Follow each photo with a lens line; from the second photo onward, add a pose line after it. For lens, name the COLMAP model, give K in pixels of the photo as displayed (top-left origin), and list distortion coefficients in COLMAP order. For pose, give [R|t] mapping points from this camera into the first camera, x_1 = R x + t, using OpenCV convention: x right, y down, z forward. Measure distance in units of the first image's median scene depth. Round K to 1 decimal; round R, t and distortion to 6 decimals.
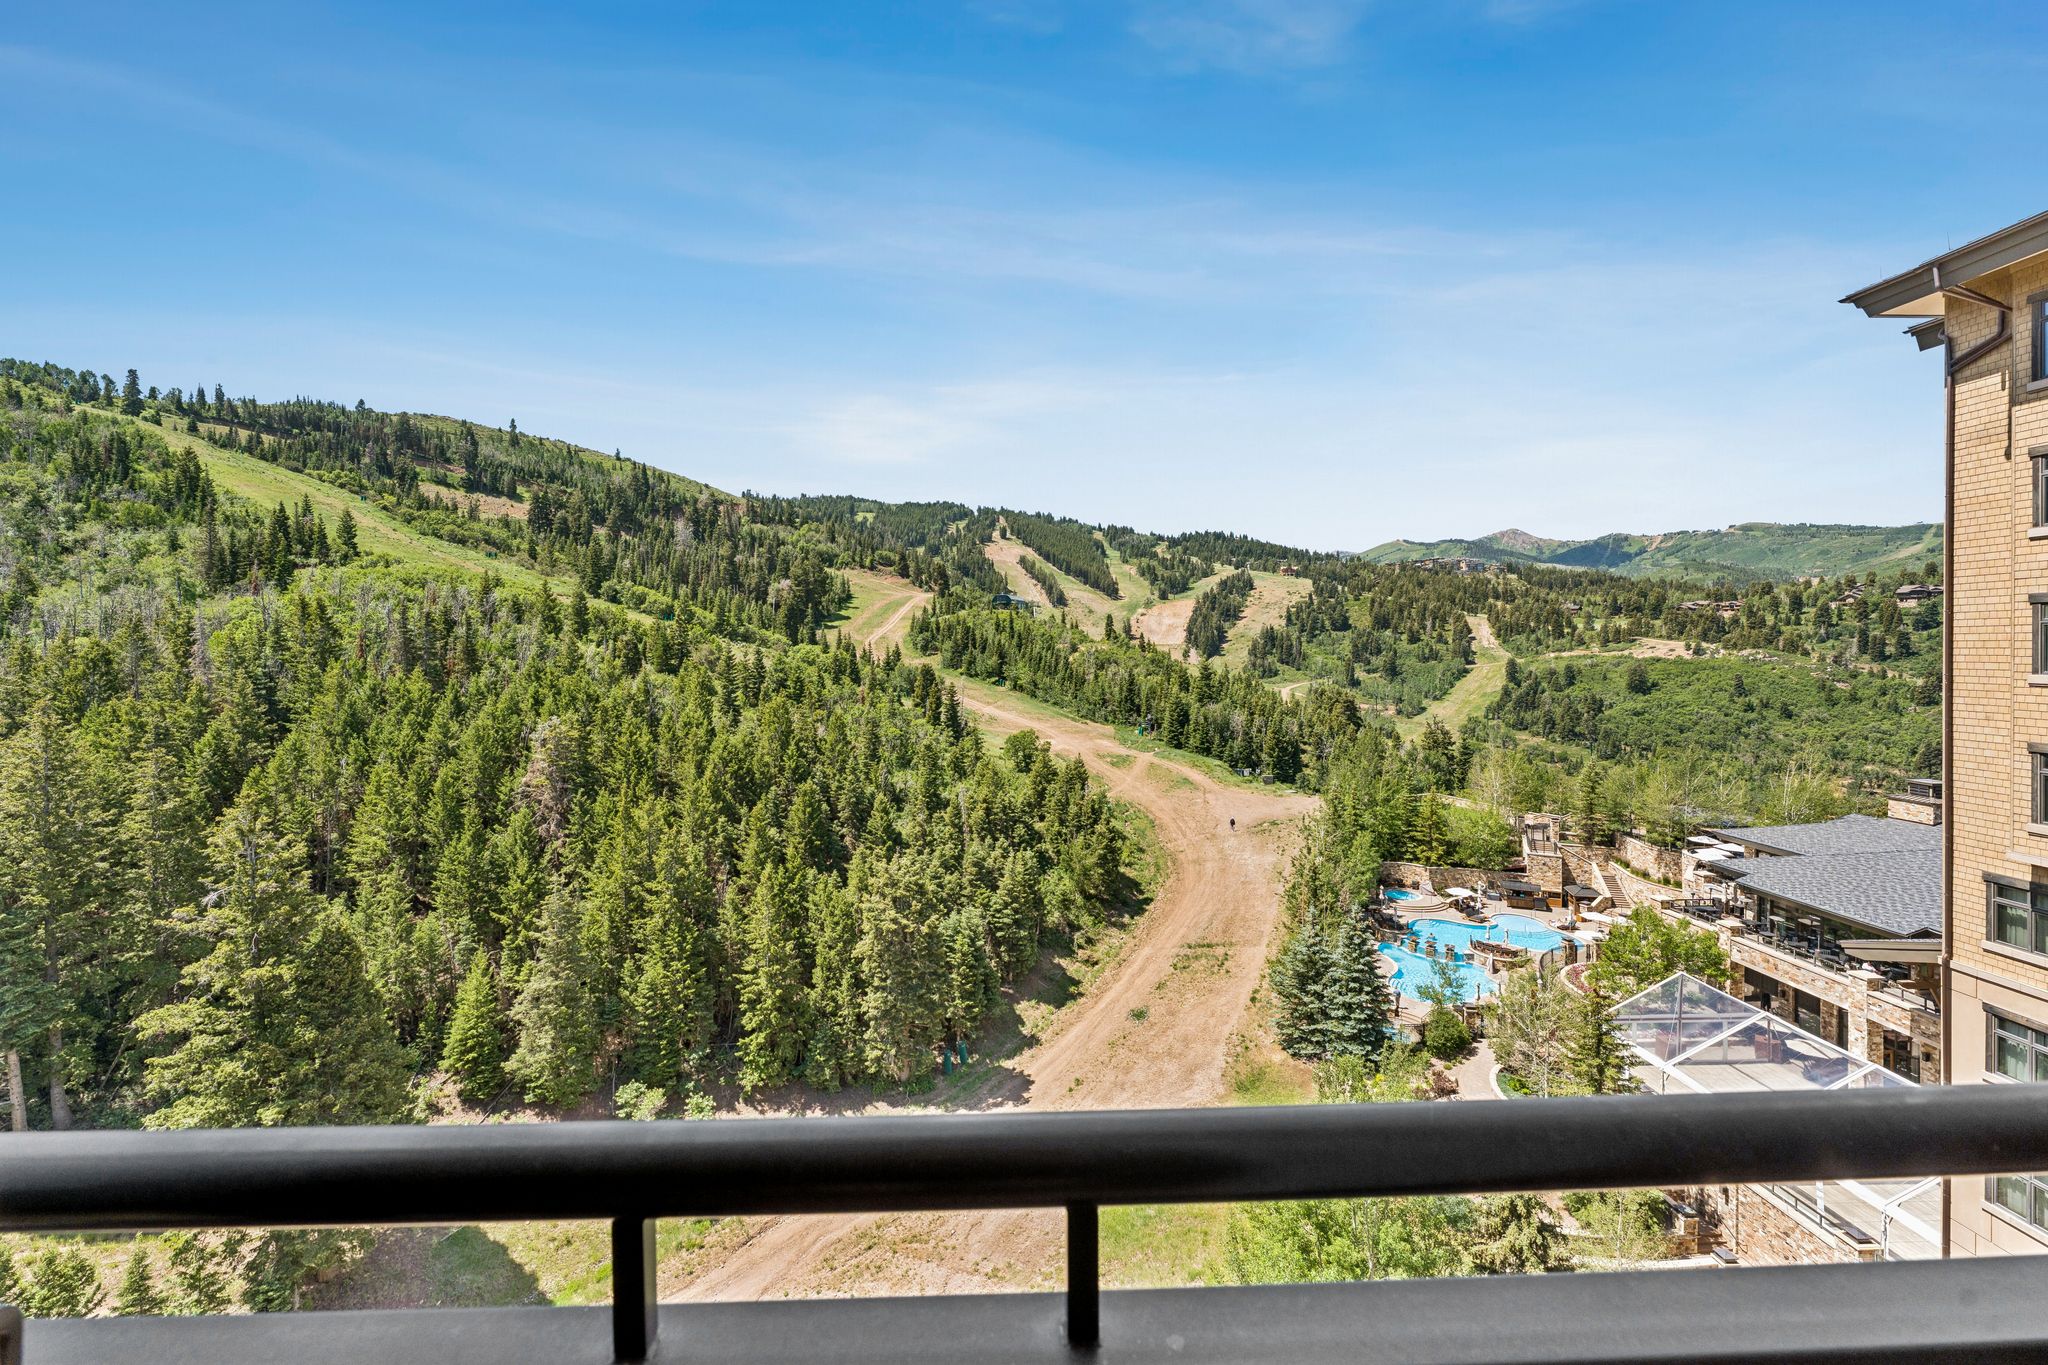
lens RADIAL K [[840.9, 0, 1024.0], [0, 840.9, 682.5], [0, 0, 1]] dist [0.000309, -0.000025]
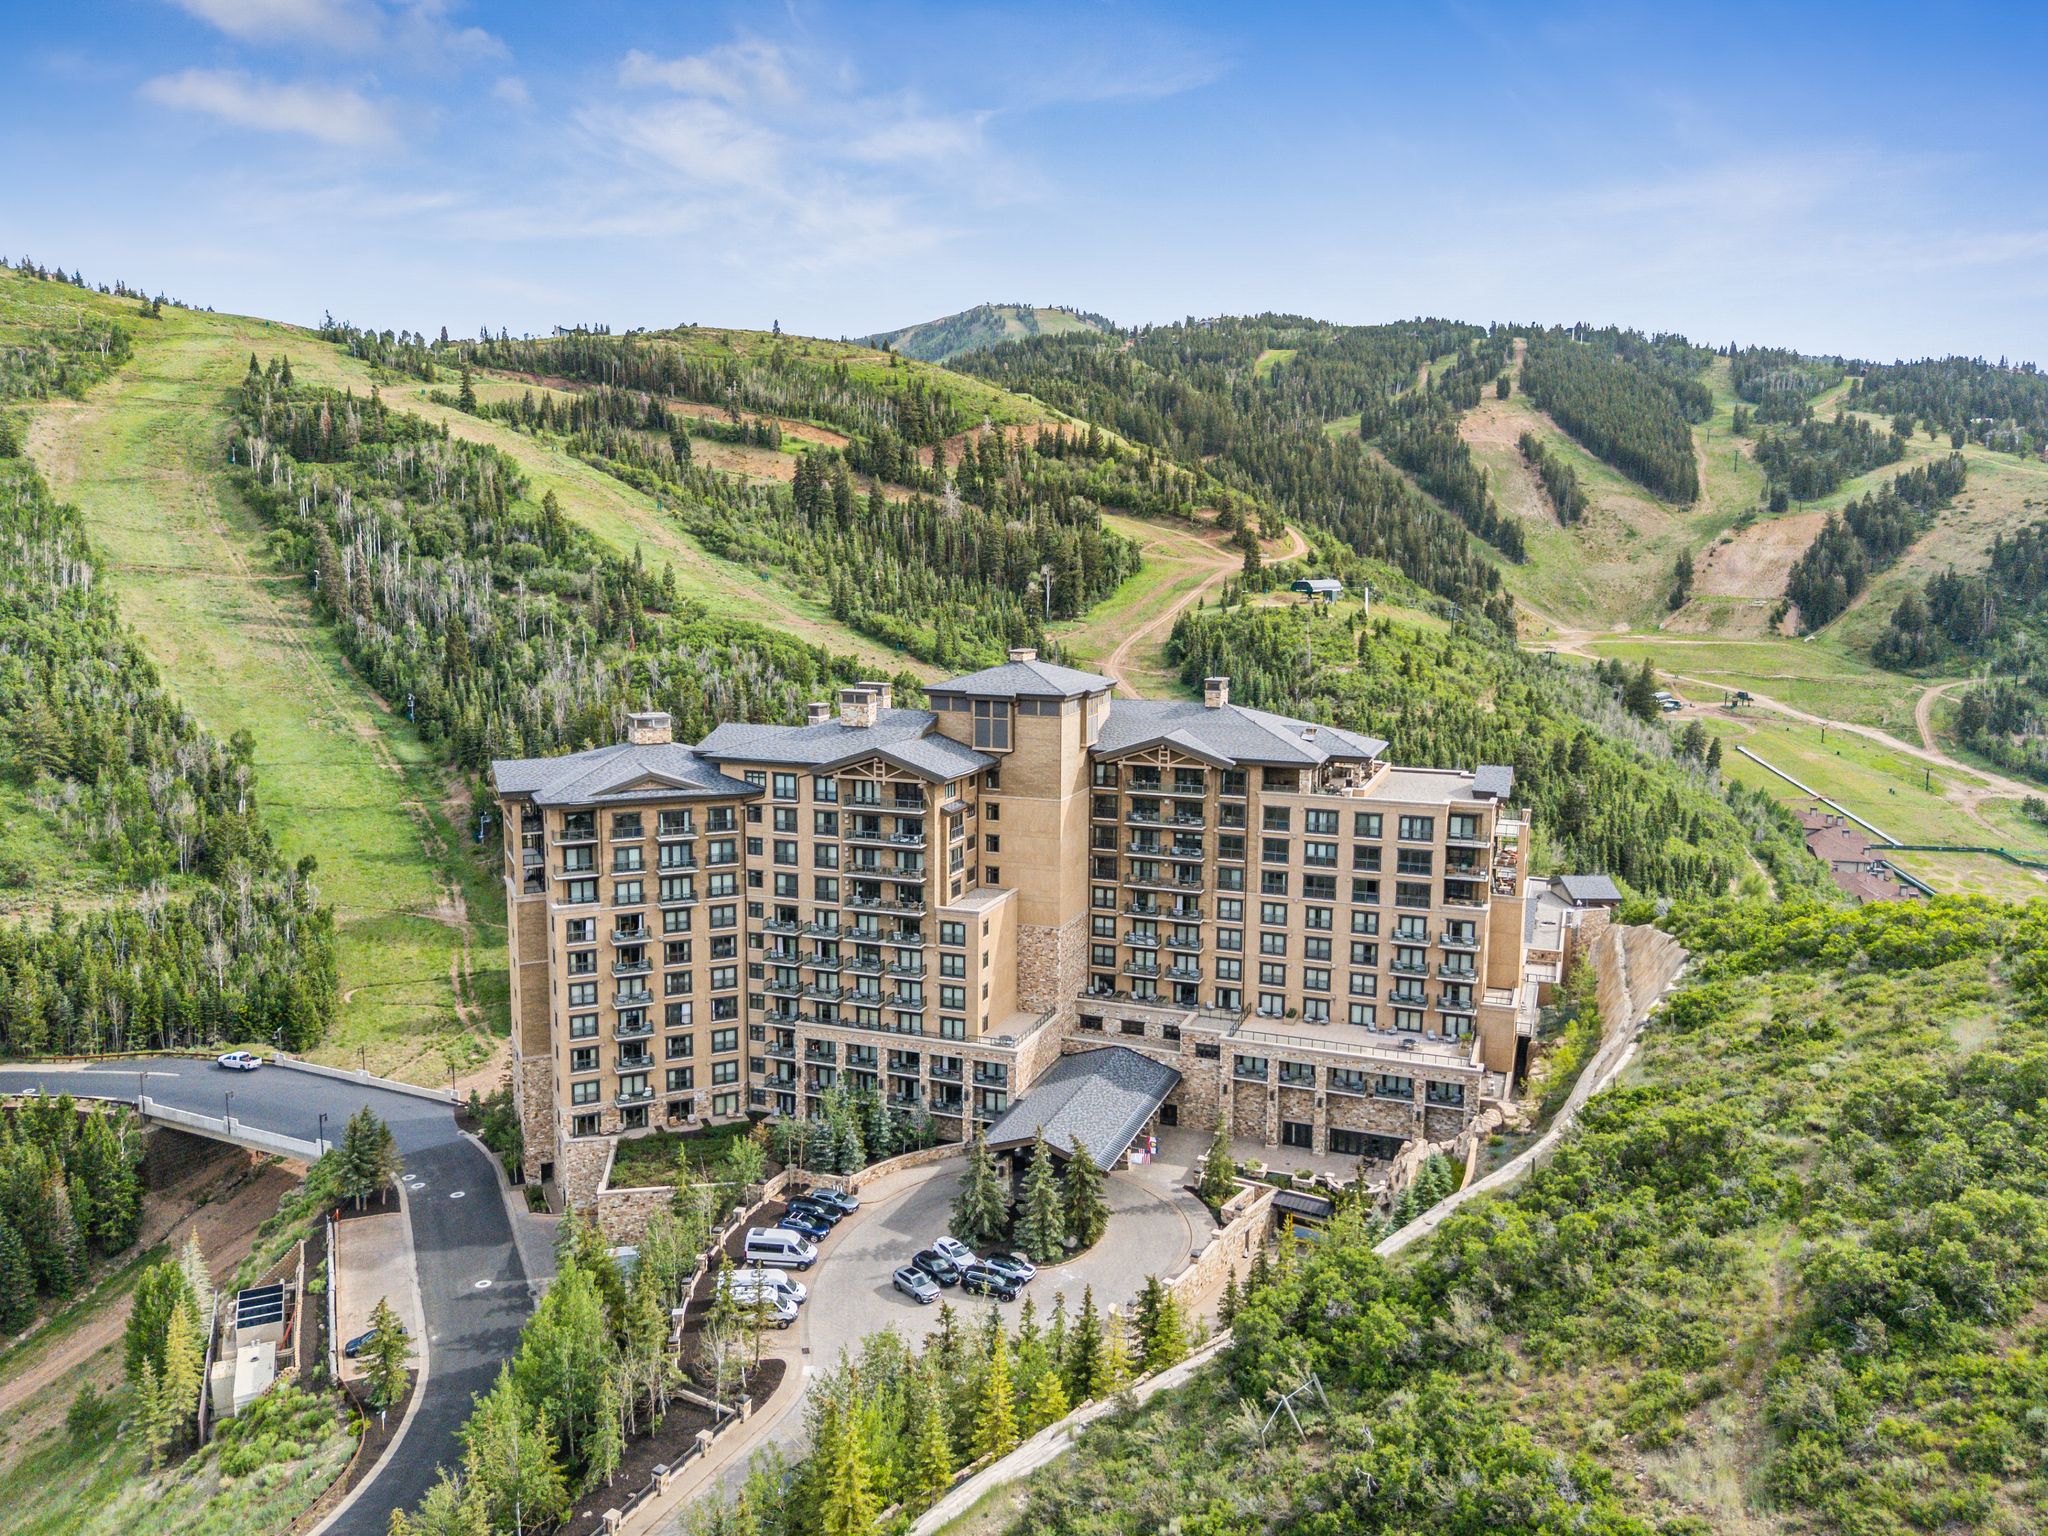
lens RADIAL K [[1472.5, 0, 1024.0], [0, 1472.5, 768.0], [0, 0, 1]] dist [0.031051, 0.001370]
pose [[0.930208, 0.067720, -0.360732, 0.171794], [-0.031175, 0.993857, 0.106186, -0.046915], [0.365707, -0.087529, 0.926605, -0.294064]]
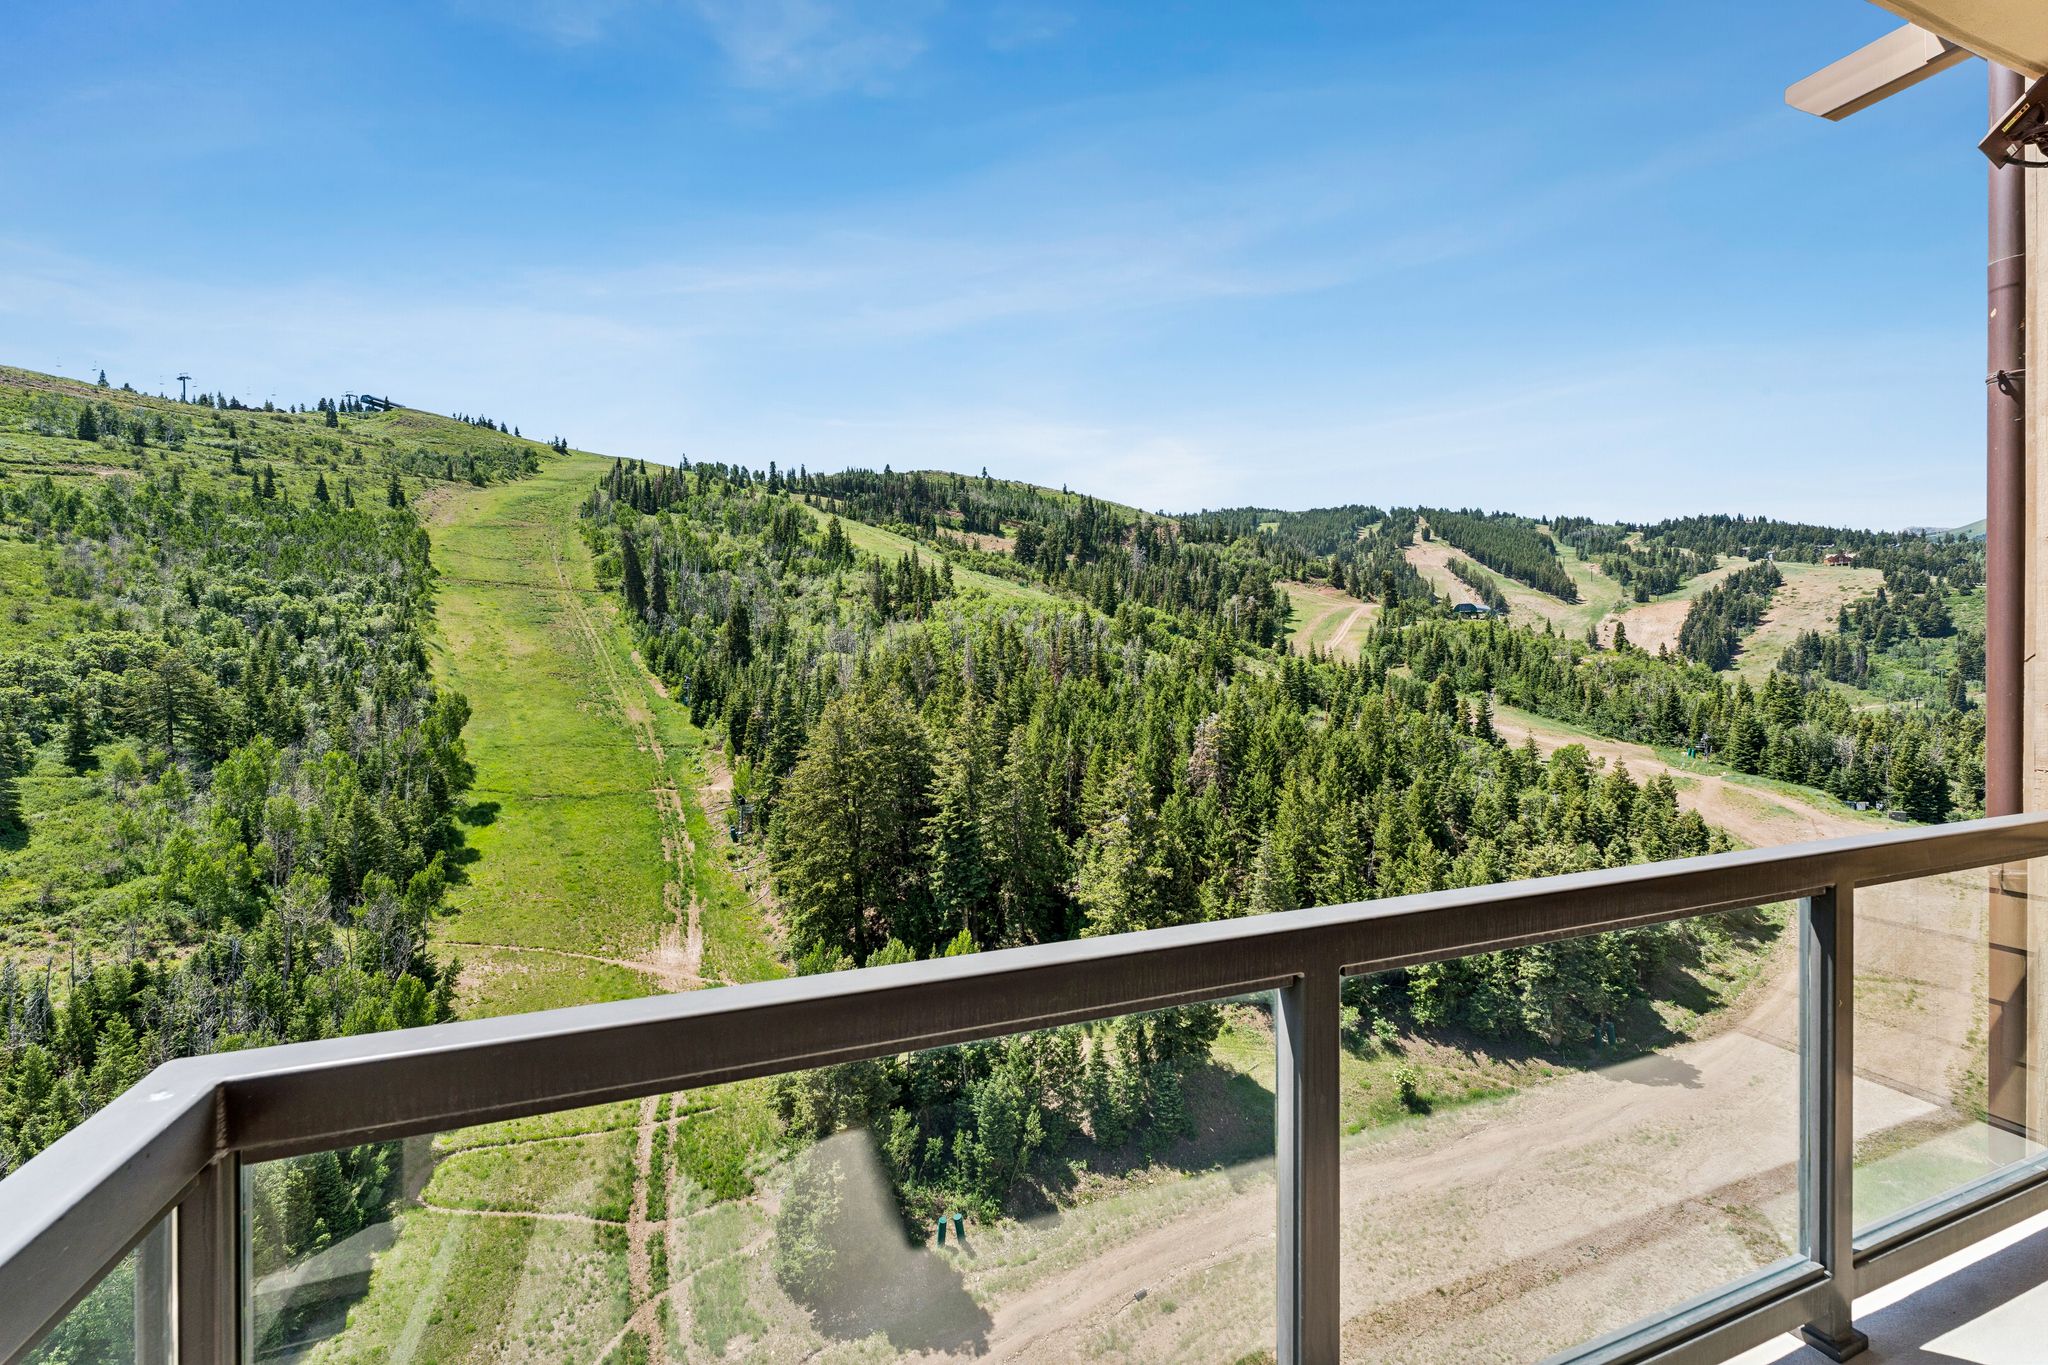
lens RADIAL K [[846.6, 0, 1024.0], [0, 846.6, 682.5], [0, 0, 1]] dist [-0.002685, -0.000082]
pose [[0.898212, 0.010361, -0.439440, -0.036491], [-0.017154, 0.999787, -0.011492, 0.002006], [0.439228, 0.017860, 0.898198, -0.041358]]
